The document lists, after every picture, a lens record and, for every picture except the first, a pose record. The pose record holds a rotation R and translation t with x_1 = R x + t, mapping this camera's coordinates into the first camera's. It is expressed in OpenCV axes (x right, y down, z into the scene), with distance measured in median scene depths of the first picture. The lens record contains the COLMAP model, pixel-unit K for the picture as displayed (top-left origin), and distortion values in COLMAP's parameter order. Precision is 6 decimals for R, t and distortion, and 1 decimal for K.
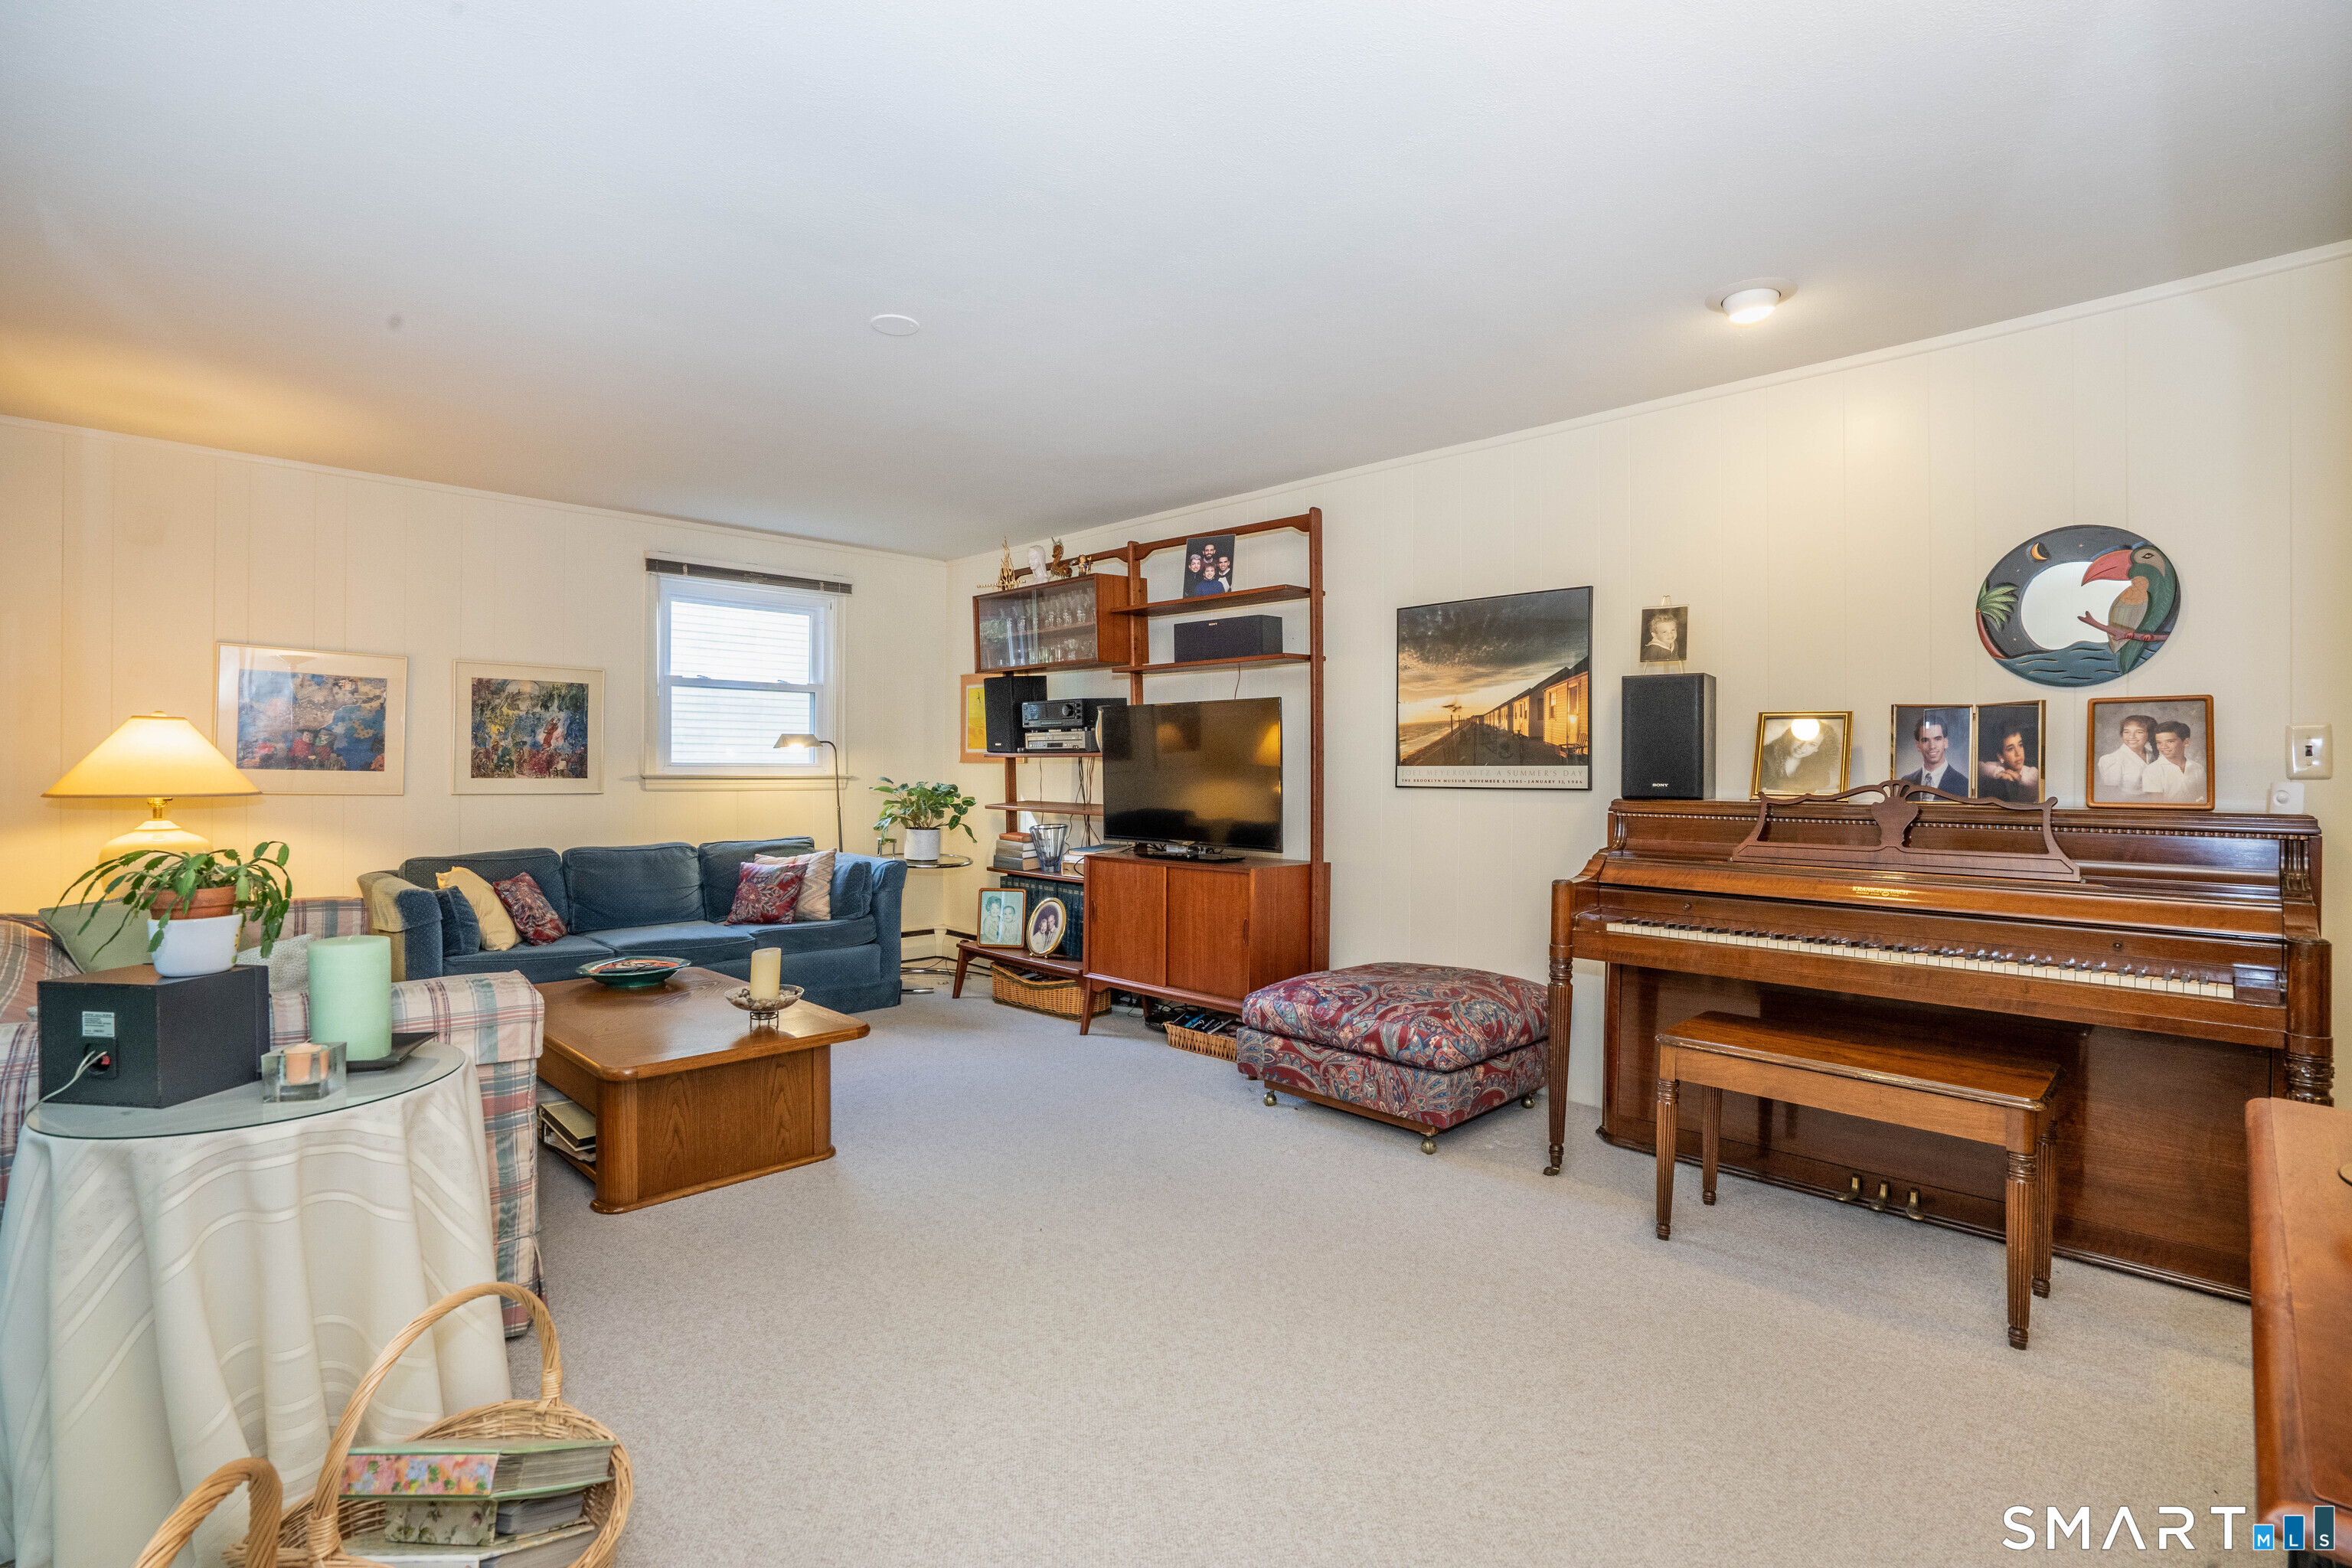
lens RADIAL K [[1108.2, 0, 1172.5], [0, 1108.2, 768.5], [0, 0, 1]] dist [-0.039415, 0.006797]
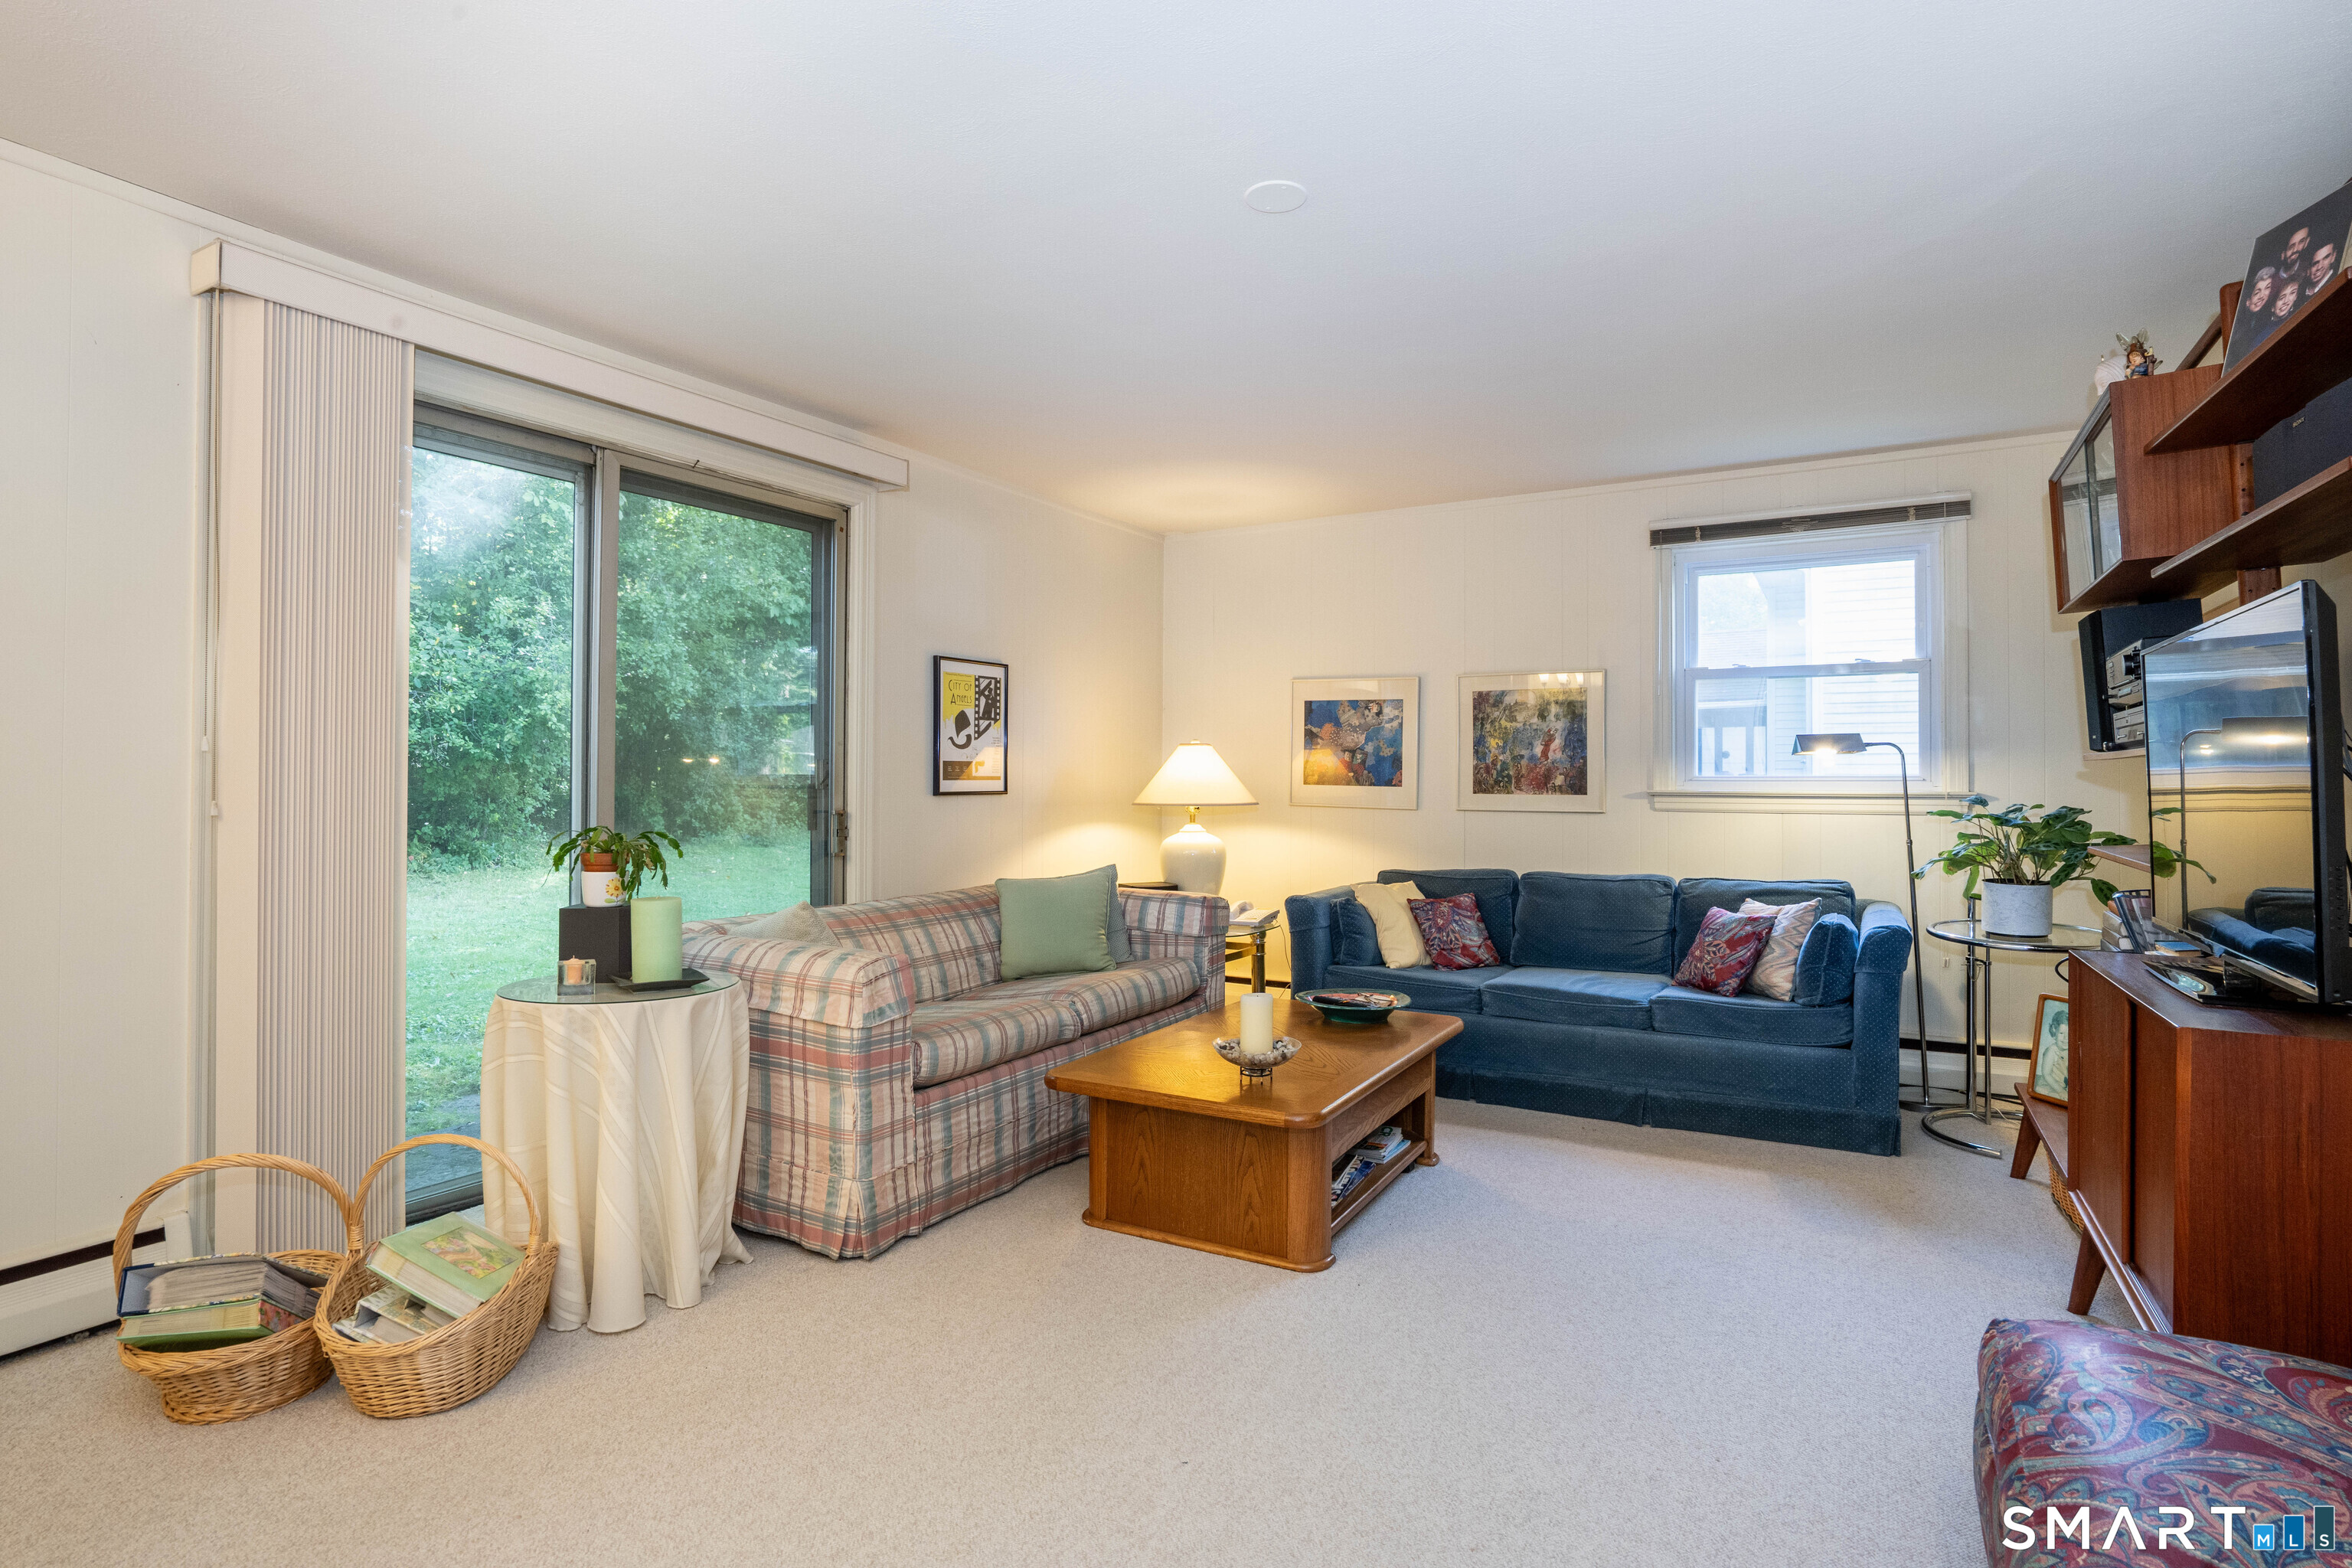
lens RADIAL K [[1193.4, 0, 1164.6], [0, 1193.4, 780.5], [0, 0, 1]] dist [-0.041571, 0.001713]
pose [[0.240902, -0.008450, -0.970513, 0.319248], [-0.001243, 0.999959, -0.009015, 0.006578], [0.970549, 0.003378, 0.240881, 0.455193]]
